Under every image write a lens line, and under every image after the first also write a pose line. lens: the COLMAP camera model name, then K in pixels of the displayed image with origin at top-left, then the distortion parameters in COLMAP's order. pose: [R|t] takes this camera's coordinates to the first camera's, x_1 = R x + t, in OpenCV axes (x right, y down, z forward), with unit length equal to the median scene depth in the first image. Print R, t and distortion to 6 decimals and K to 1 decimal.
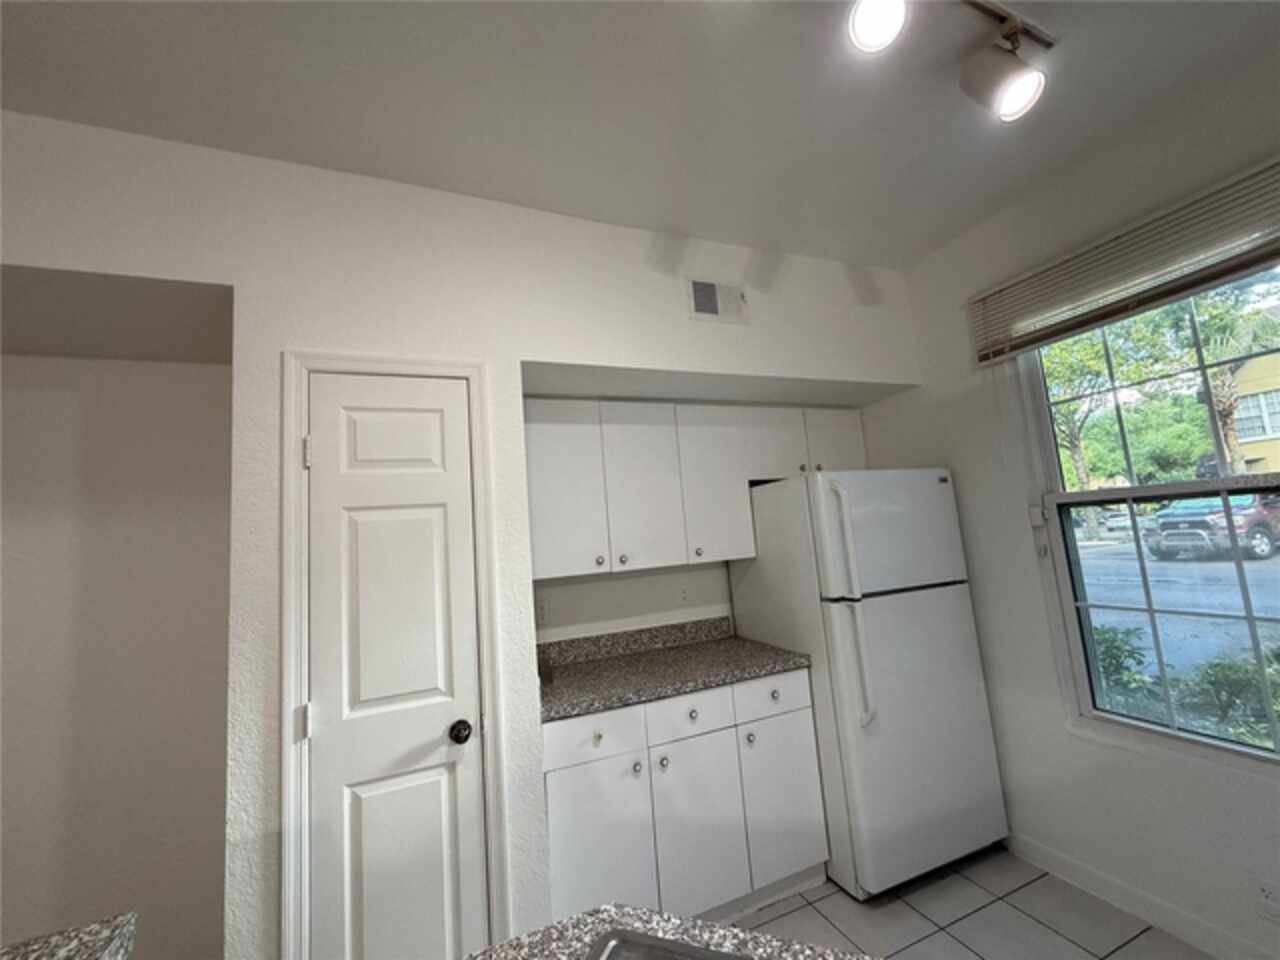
lens RADIAL K [[510.4, 0, 637.8], [0, 510.4, 478.8], [0, 0, 1]] dist [-0.000921, 0.000289]
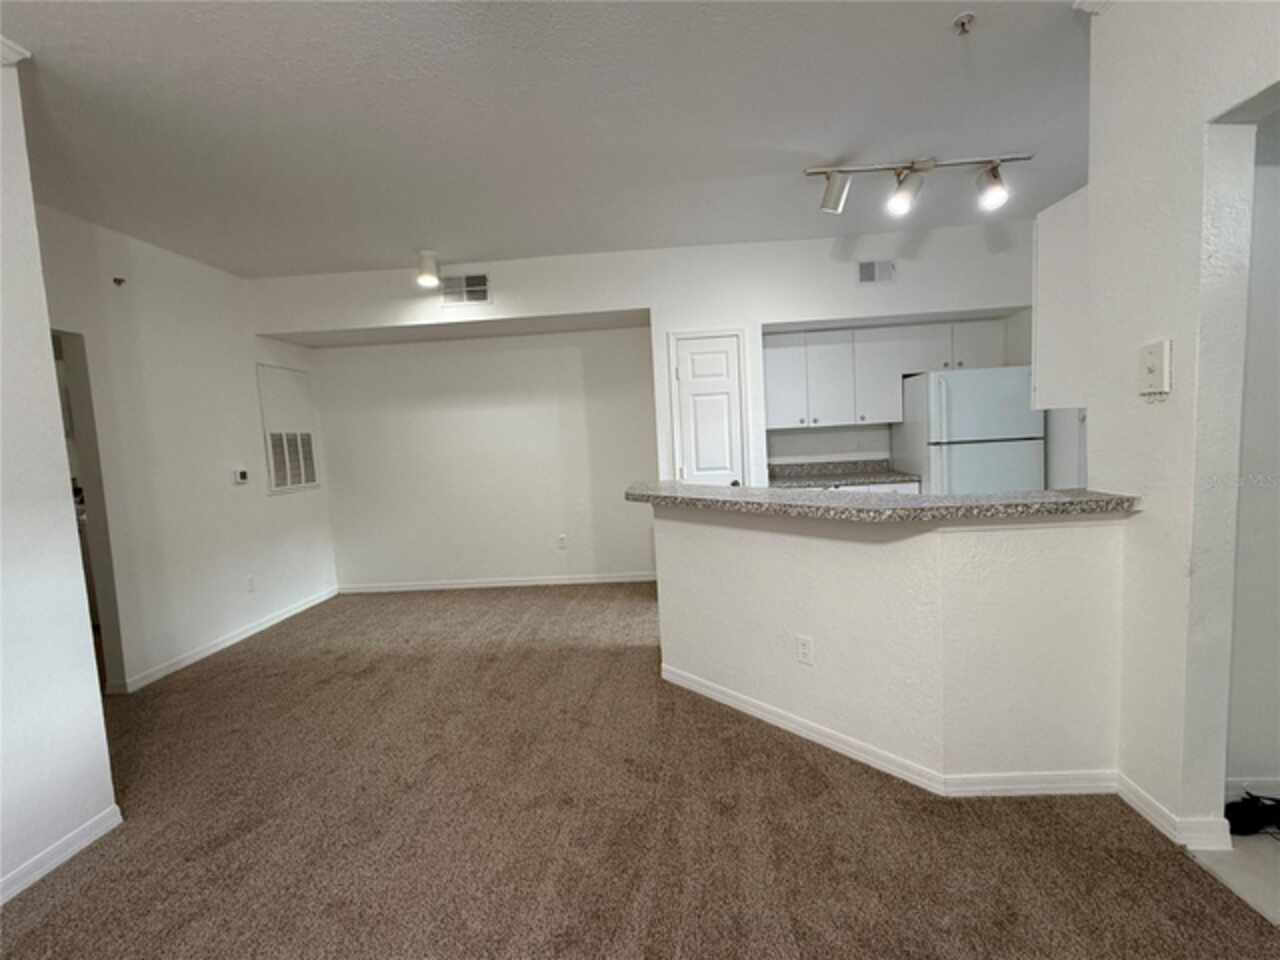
lens RADIAL K [[550.9, 0, 637.9], [0, 550.9, 477.8], [0, 0, 1]] dist [-0.002931, 0.001186]
pose [[0.901830, 0.059953, -0.427911, 0.280449], [0.037093, 0.975929, 0.214909, -0.102912], [0.430495, -0.209684, 0.877899, -1.178874]]
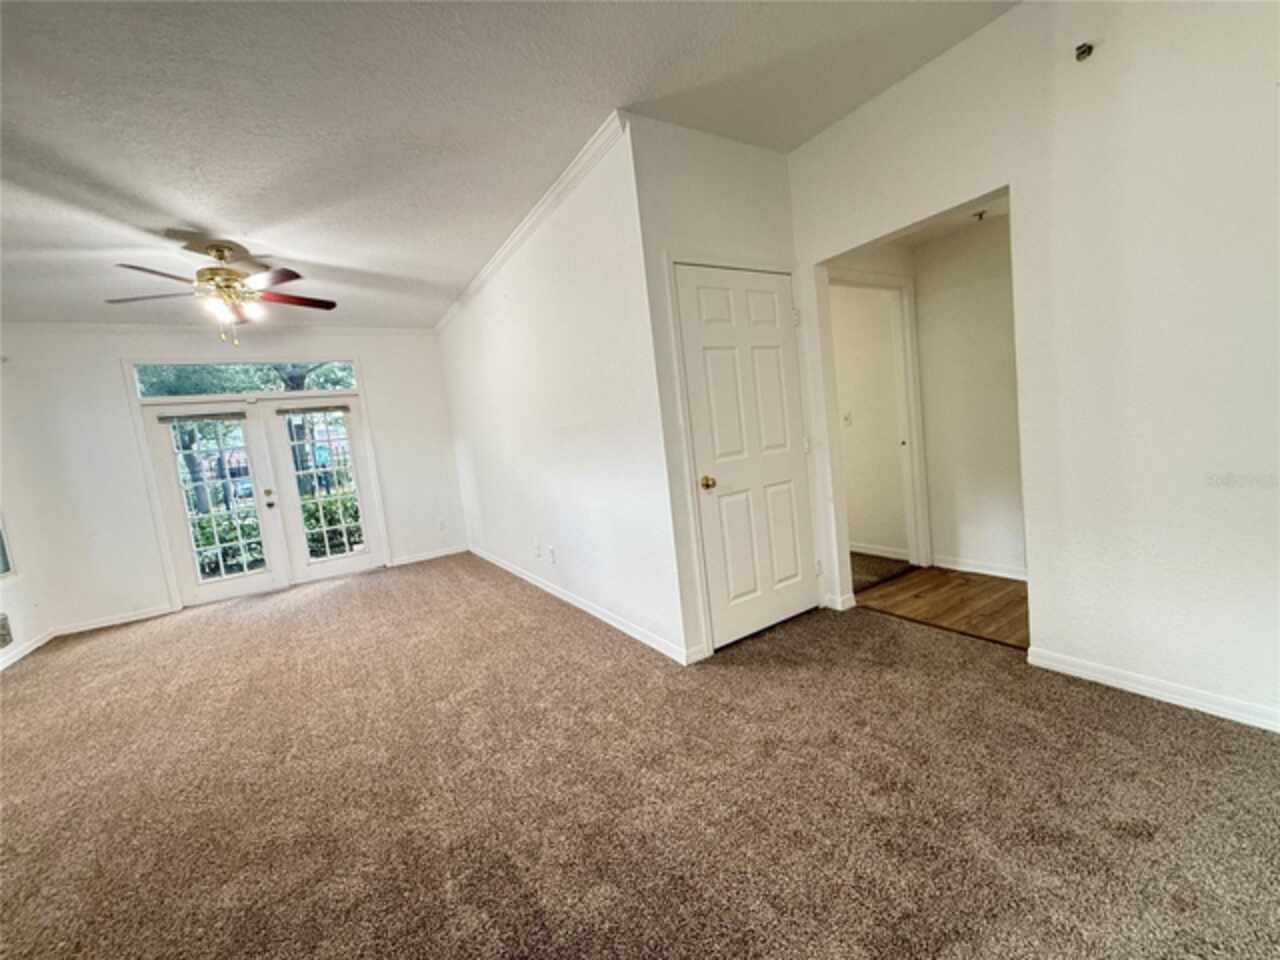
lens RADIAL K [[510.4, 0, 636.6], [0, 510.4, 477.8], [0, 0, 1]] dist [-0.000921, 0.000289]
pose [[-0.967653, 0.196893, -0.157736, -0.712583], [0.202498, 0.979076, -0.020129, 0.223104], [0.150473, -0.051419, -0.987276, 0.414998]]
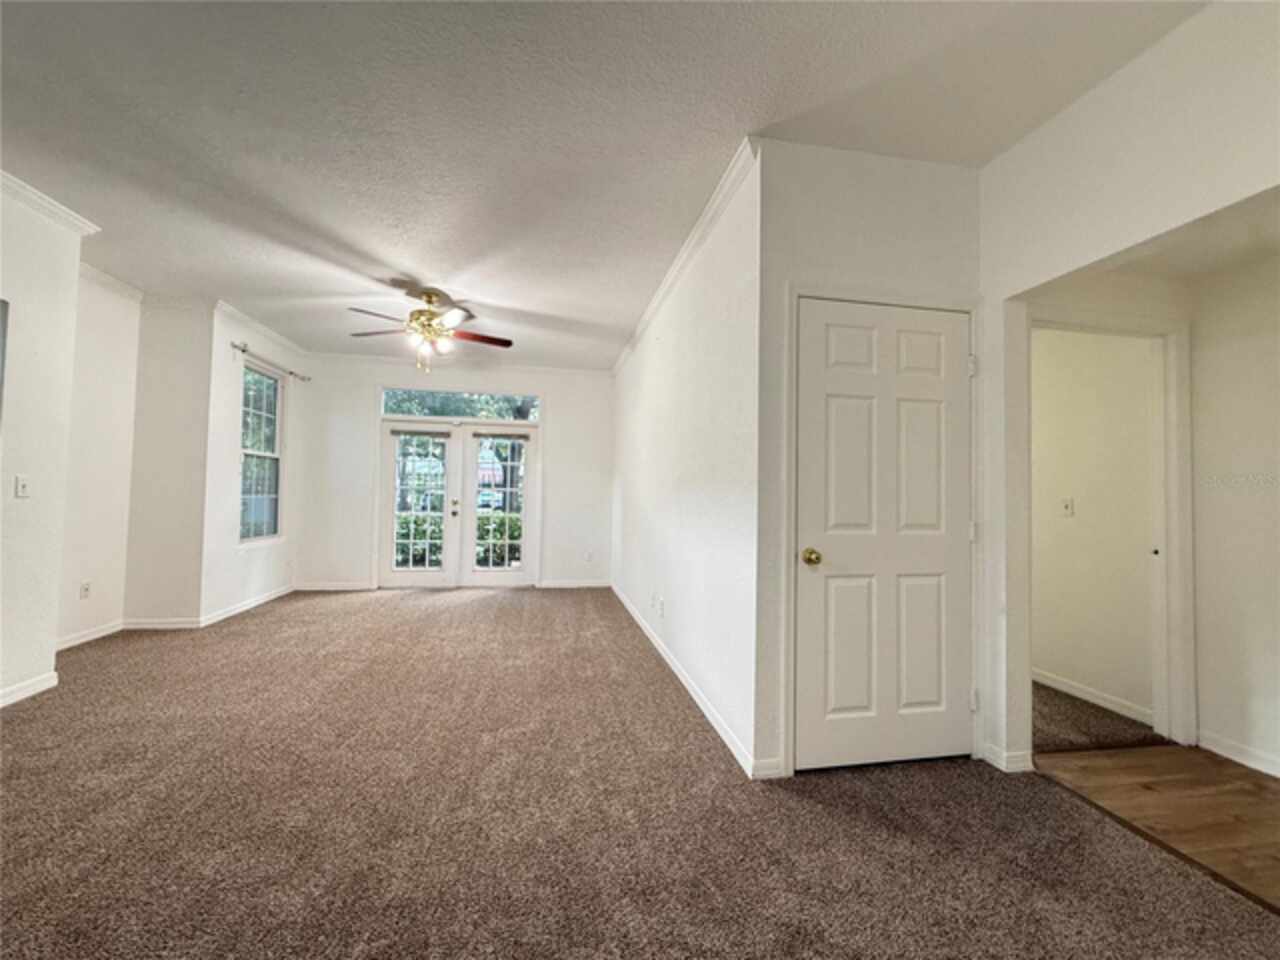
lens RADIAL K [[510.4, 0, 639.1], [0, 510.4, 480.0], [0, 0, 1]] dist [-0.000921, 0.000289]
pose [[-0.978349, 0.061179, 0.197711, -0.957687], [0.029209, 0.986565, -0.160740, 0.247432], [-0.204889, -0.151485, -0.966992, 0.277782]]
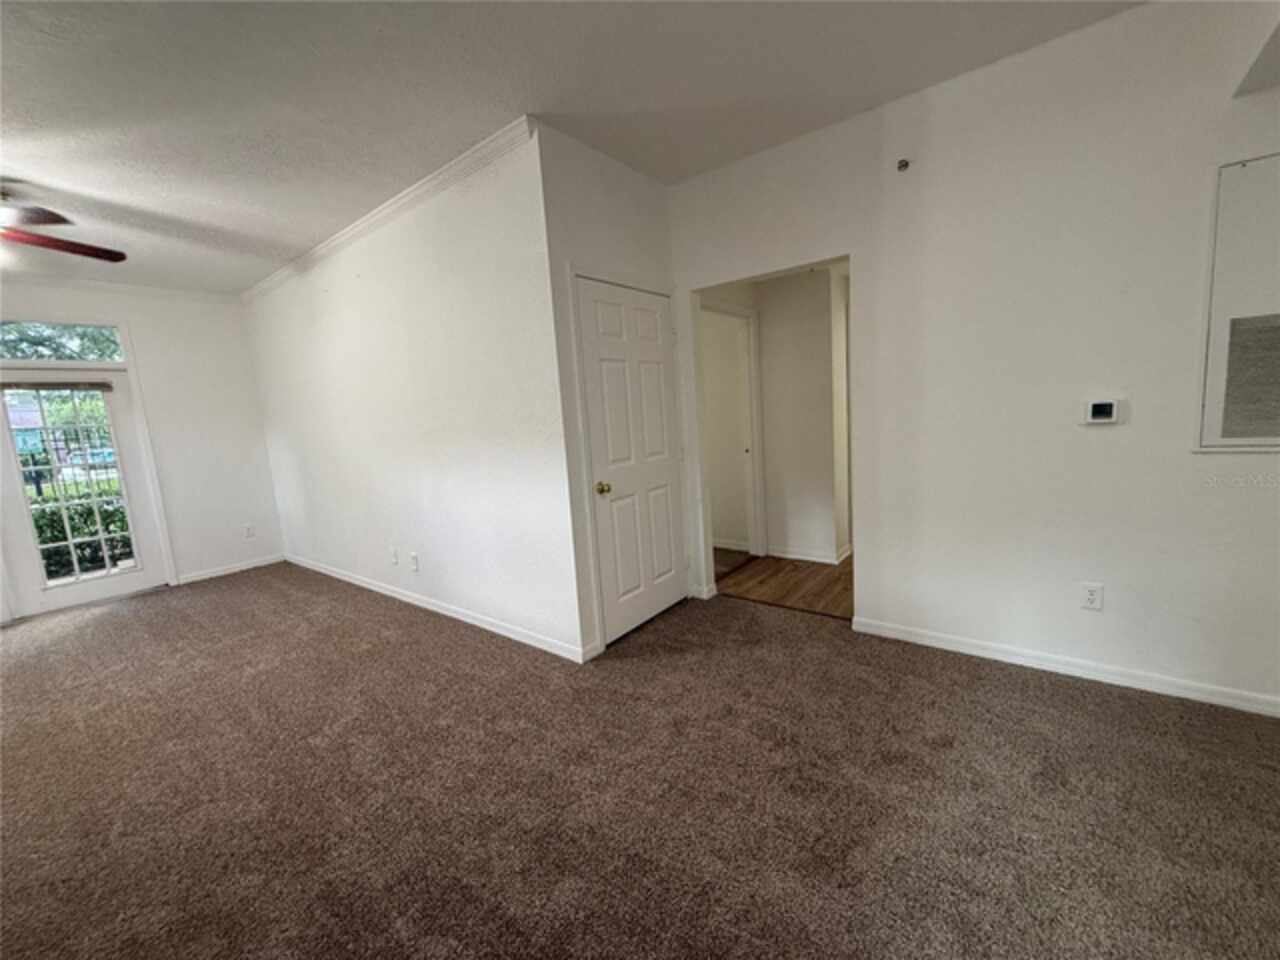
lens RADIAL K [[510.4, 0, 637.2], [0, 510.4, 477.9], [0, 0, 1]] dist [-0.000921, 0.000289]
pose [[-0.859415, 0.193729, -0.473155, -0.529027], [0.189157, 0.980246, 0.057777, 0.158449], [0.475001, -0.039846, -0.879083, 0.406719]]
